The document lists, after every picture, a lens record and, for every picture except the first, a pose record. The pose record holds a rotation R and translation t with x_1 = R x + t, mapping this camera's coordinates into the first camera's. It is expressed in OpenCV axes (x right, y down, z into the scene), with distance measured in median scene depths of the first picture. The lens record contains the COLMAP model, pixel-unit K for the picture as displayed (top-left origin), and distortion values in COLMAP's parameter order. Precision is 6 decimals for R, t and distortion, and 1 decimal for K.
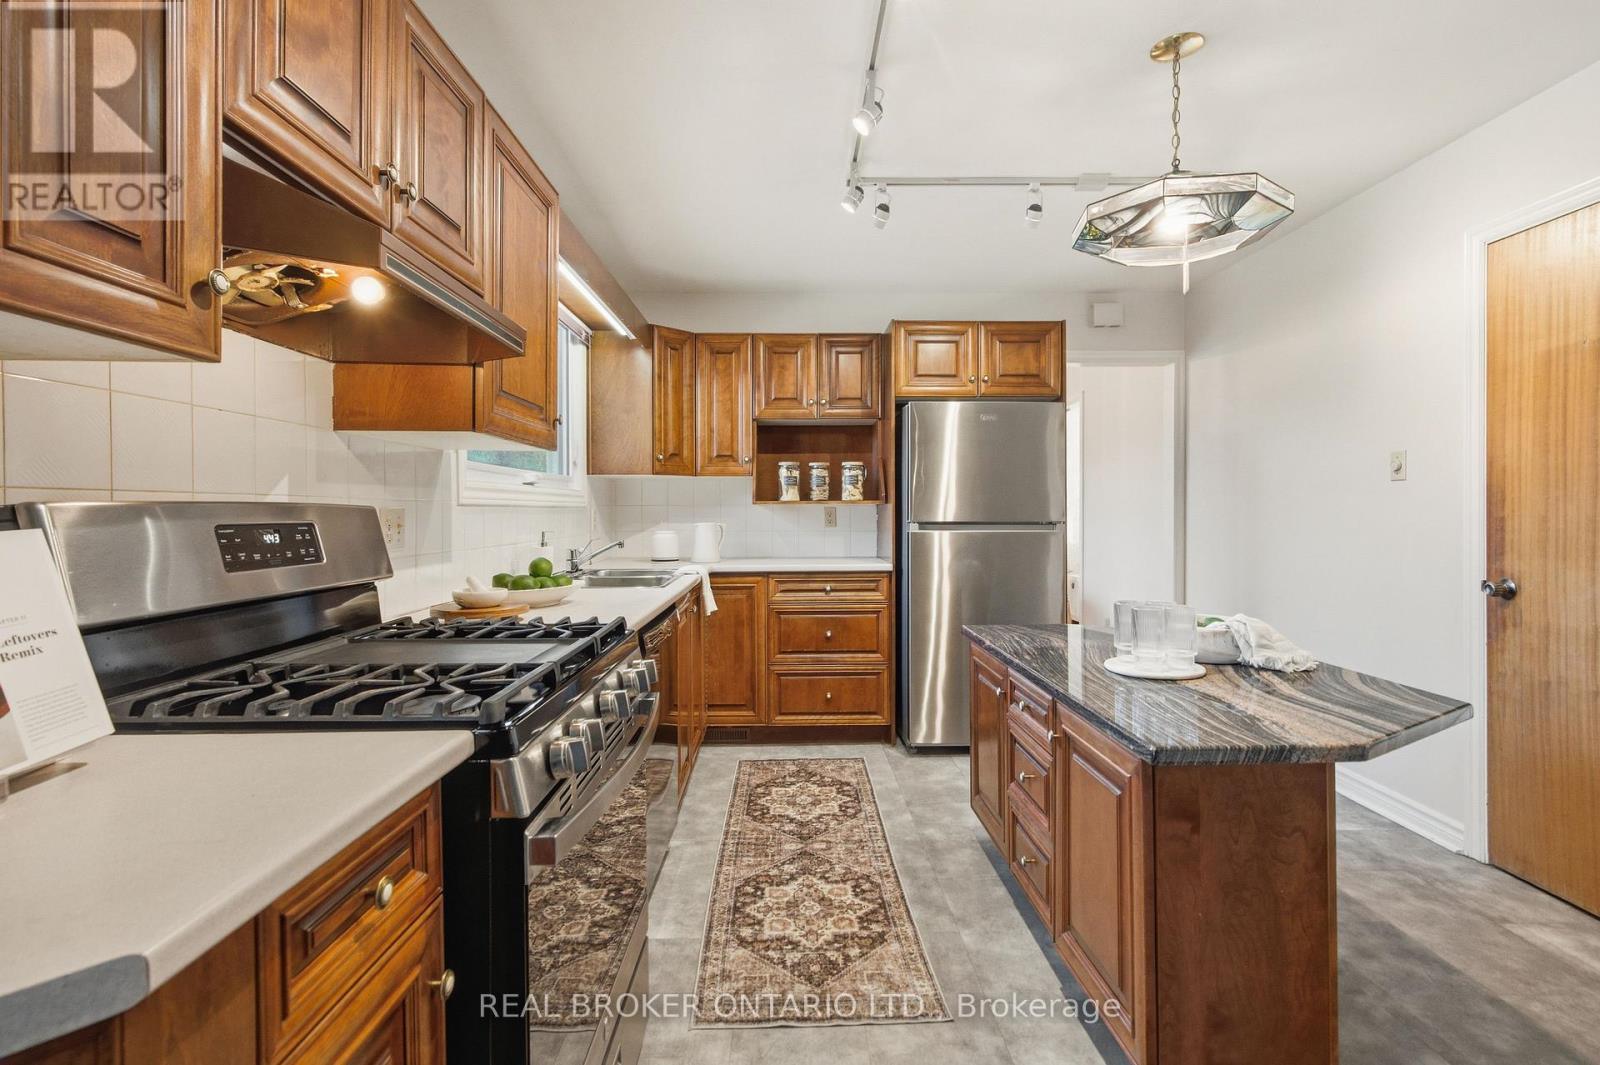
lens RADIAL K [[740.4, 0, 804.9], [0, 740.4, 505.5], [0, 0, 1]] dist [0.000870, -0.000126]
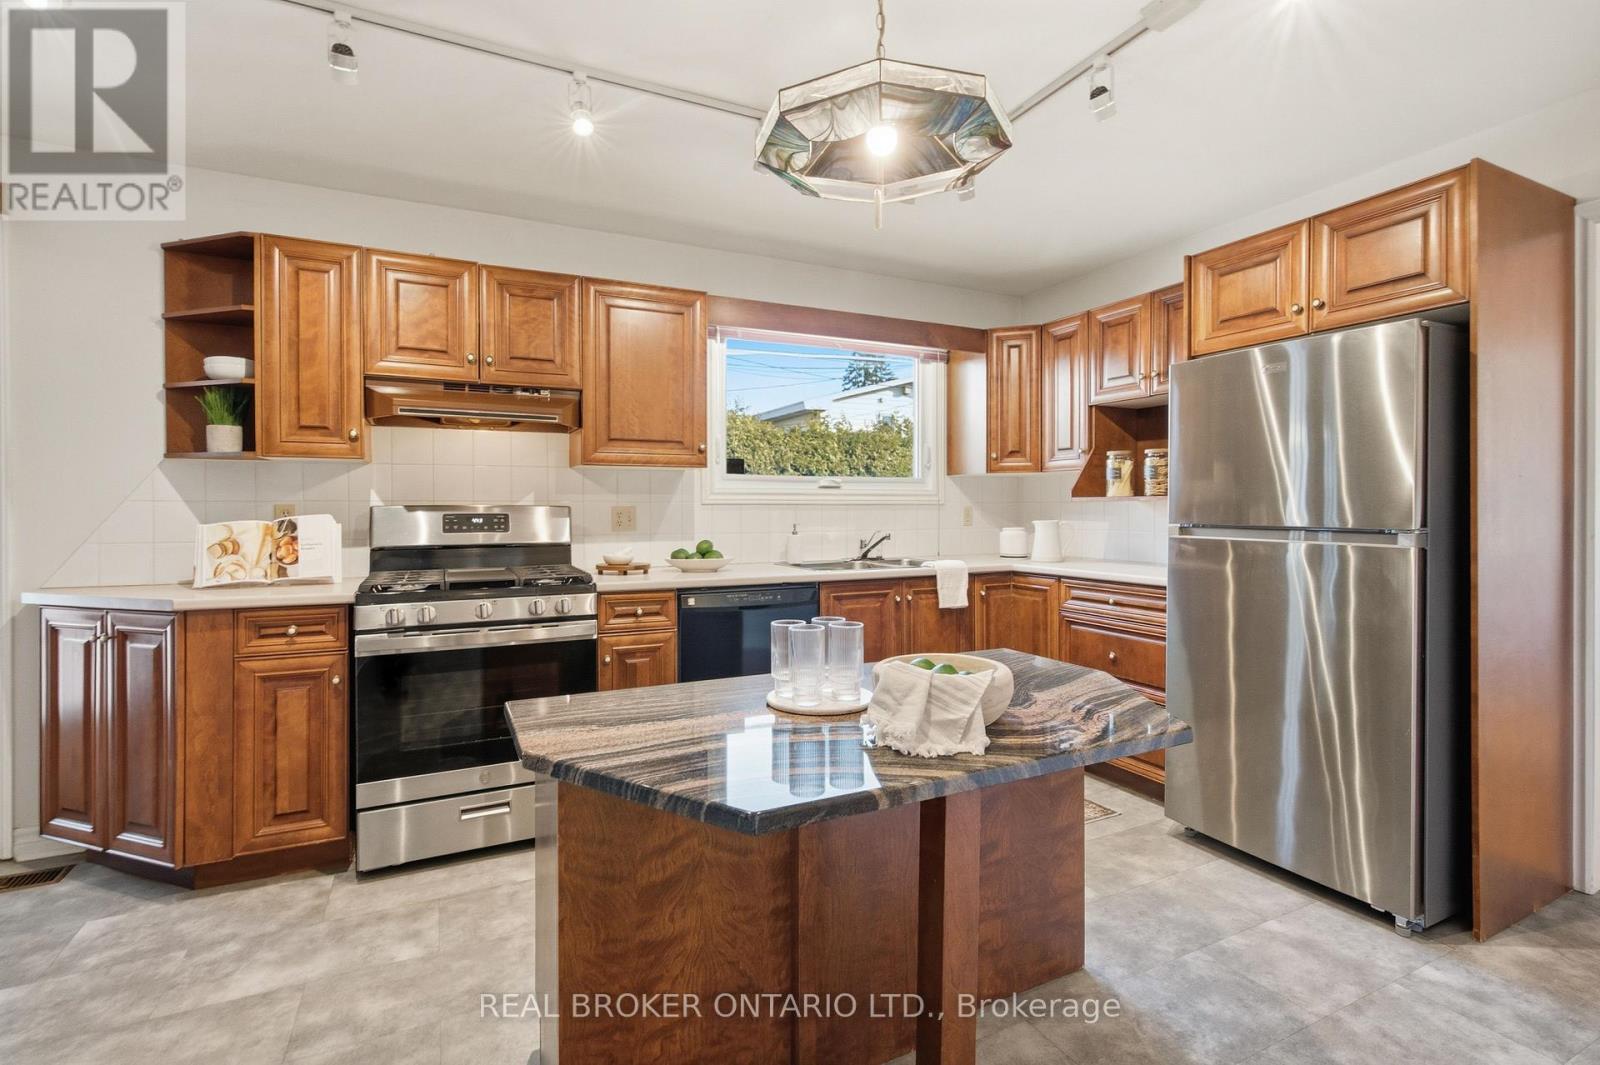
lens RADIAL K [[740.4, 0, 804.9], [0, 740.4, 505.5], [0, 0, 1]] dist [0.000870, -0.000126]
pose [[0.424086, 0.002599, -0.905618, 0.644421], [0.006142, 0.999965, 0.005746, -0.003308], [0.905601, -0.008000, 0.424055, 0.328855]]
